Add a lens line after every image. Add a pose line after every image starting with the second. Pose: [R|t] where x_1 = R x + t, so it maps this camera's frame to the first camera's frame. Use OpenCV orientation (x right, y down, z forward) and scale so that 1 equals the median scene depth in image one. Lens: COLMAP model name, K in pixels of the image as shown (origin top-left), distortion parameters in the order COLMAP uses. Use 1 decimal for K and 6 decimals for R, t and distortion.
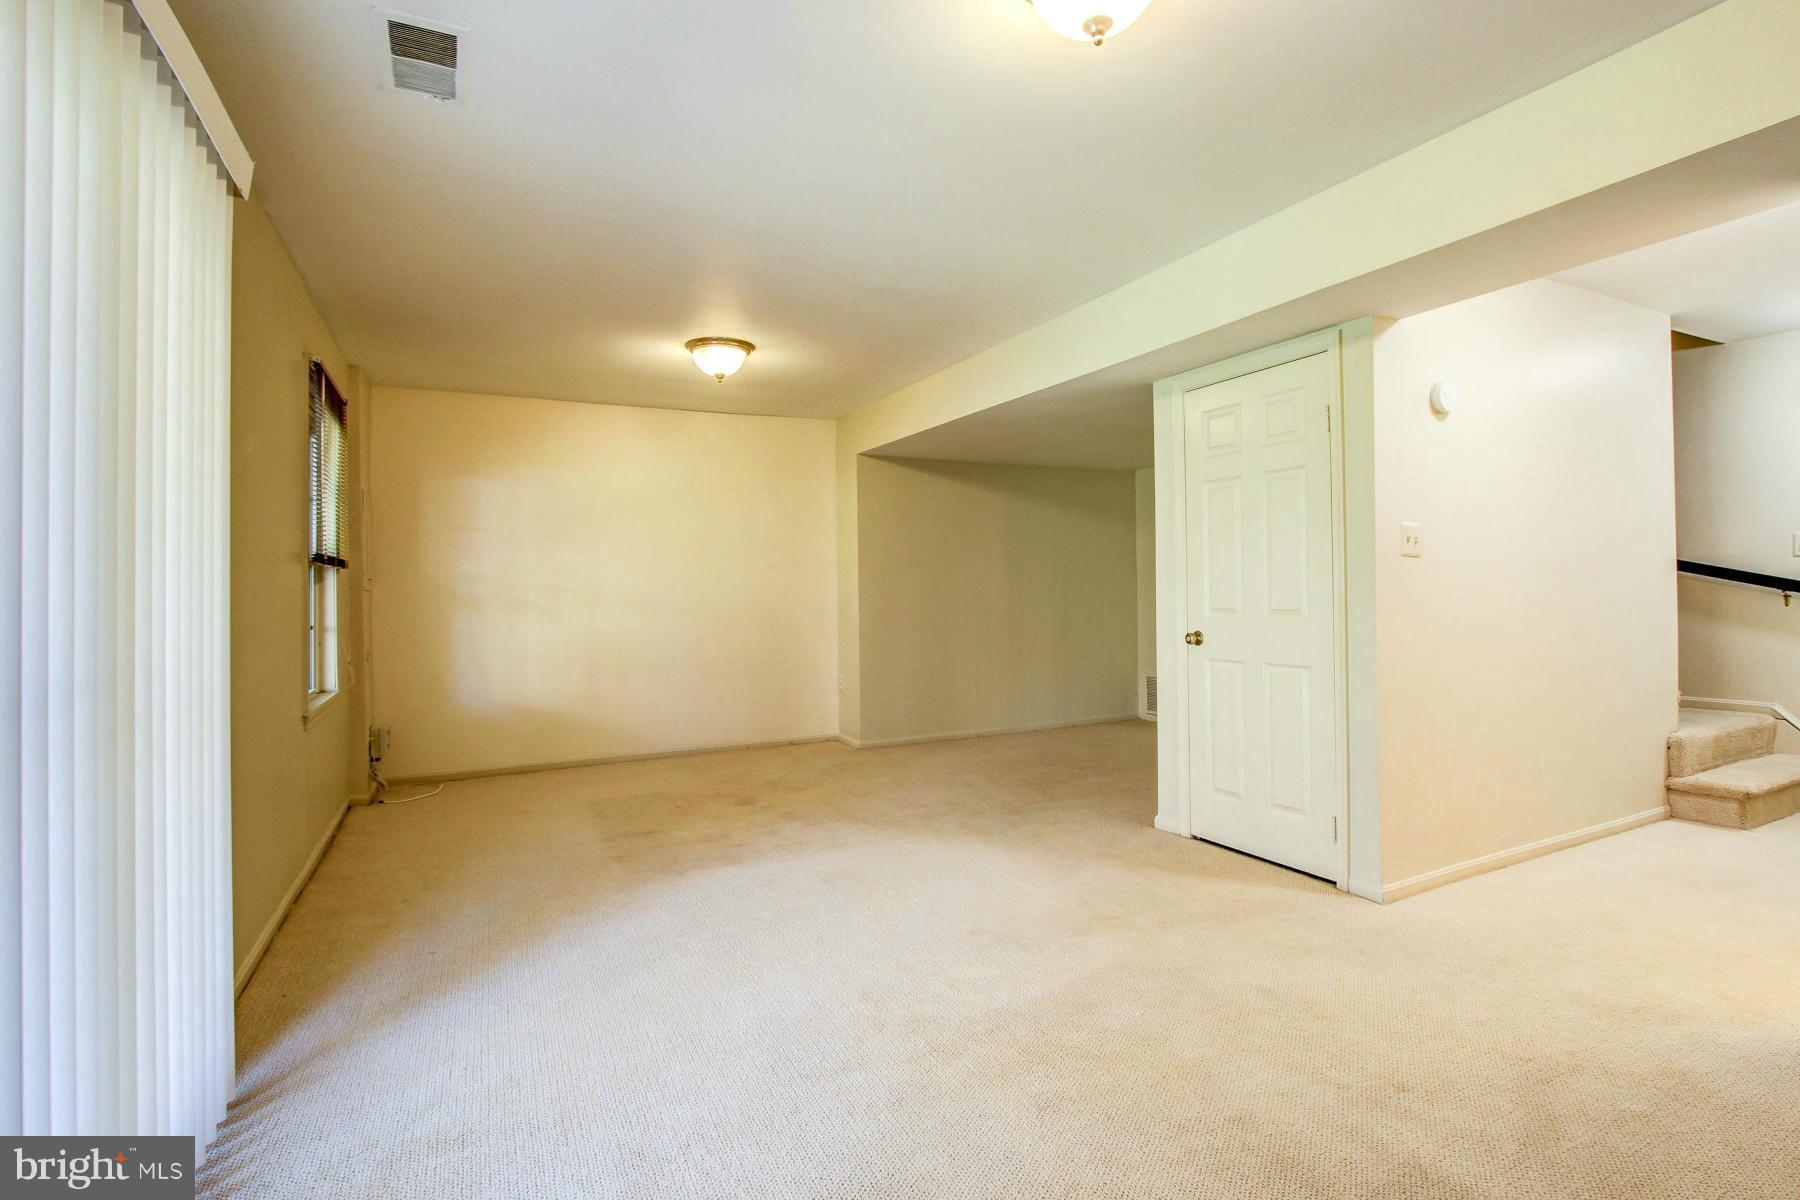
lens RADIAL K [[869.8, 0, 916.2], [0, 869.8, 586.9], [0, 0, 1]] dist [0.001446, 0.000292]
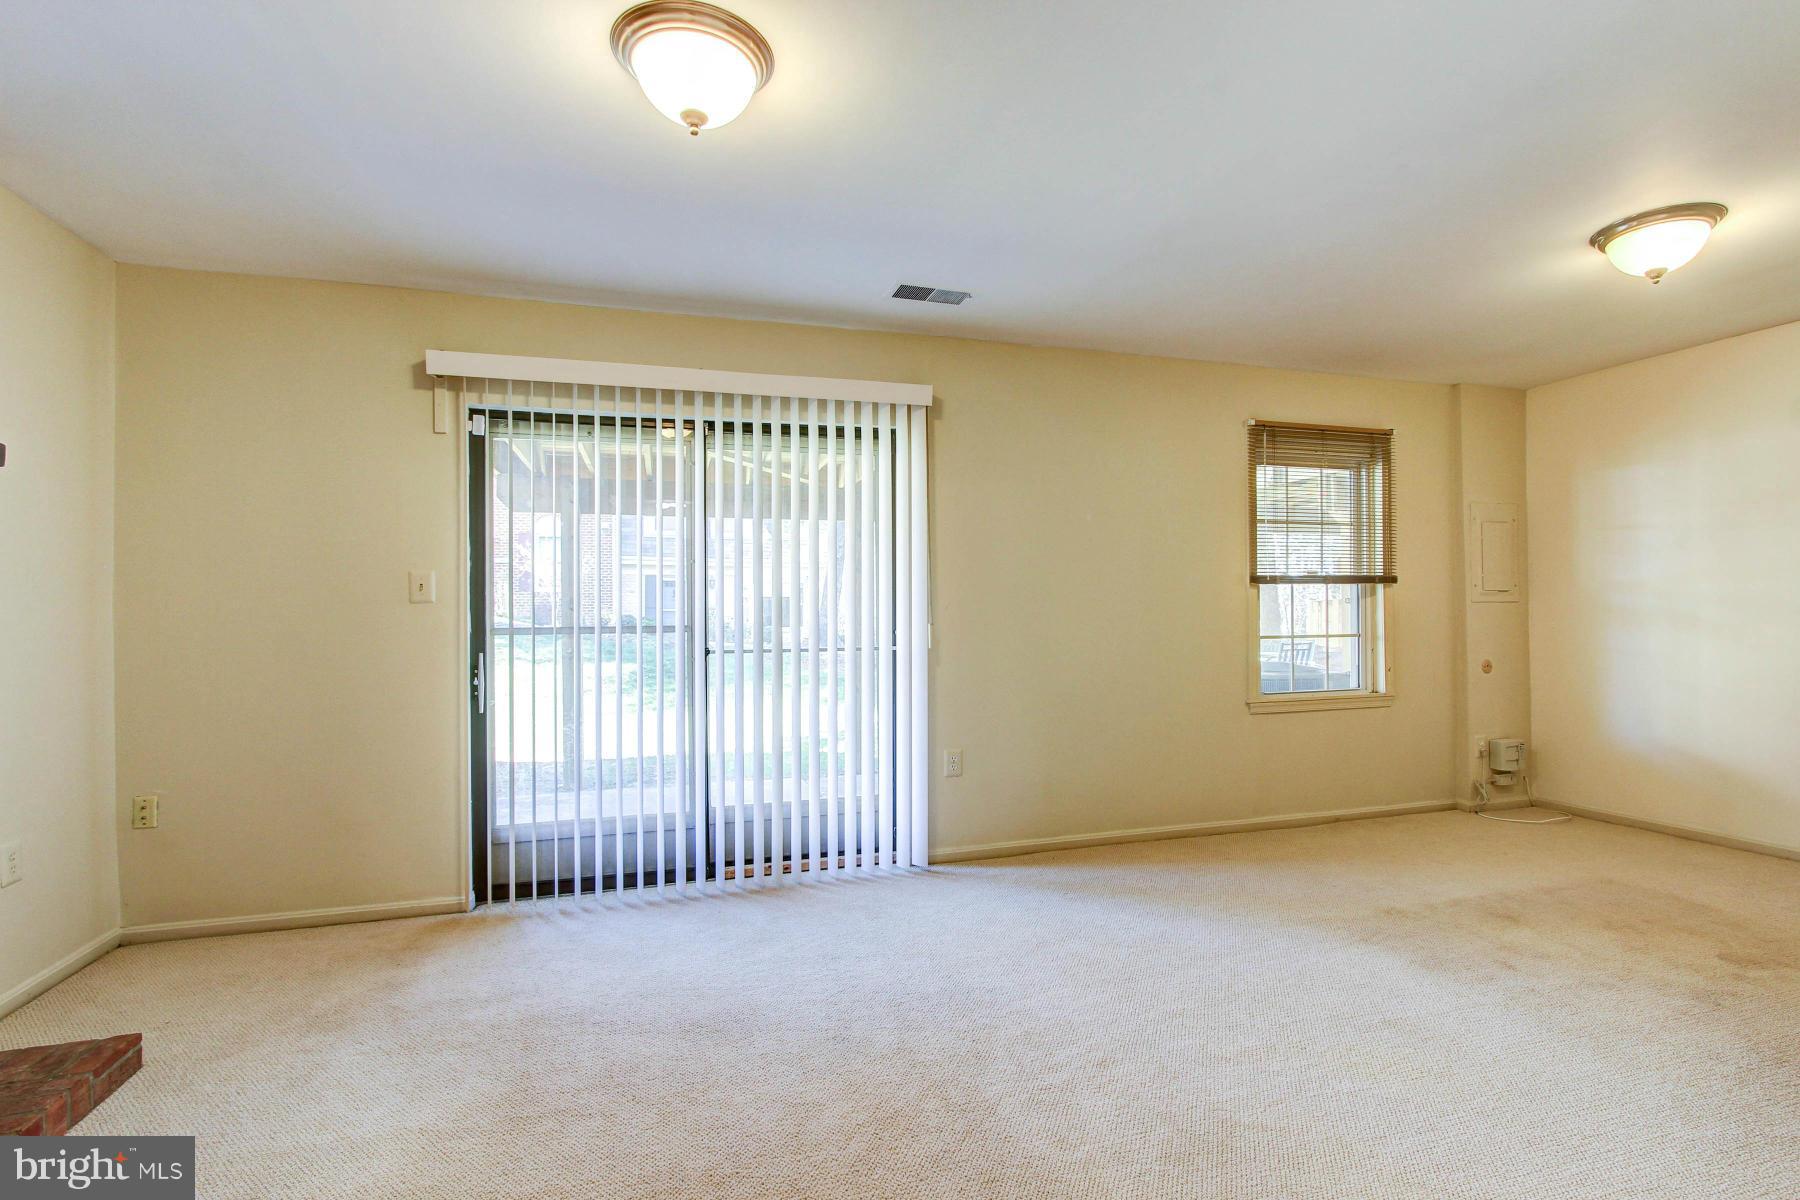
lens RADIAL K [[873.8, 0, 904.8], [0, 873.8, 604.8], [0, 0, 1]] dist [-0.023002, 0.004752]
pose [[-0.183758, 0.005693, -0.982955, 0.562444], [0.015800, 0.999871, 0.002837, -0.007201], [0.982845, -0.015009, -0.183824, 0.640674]]
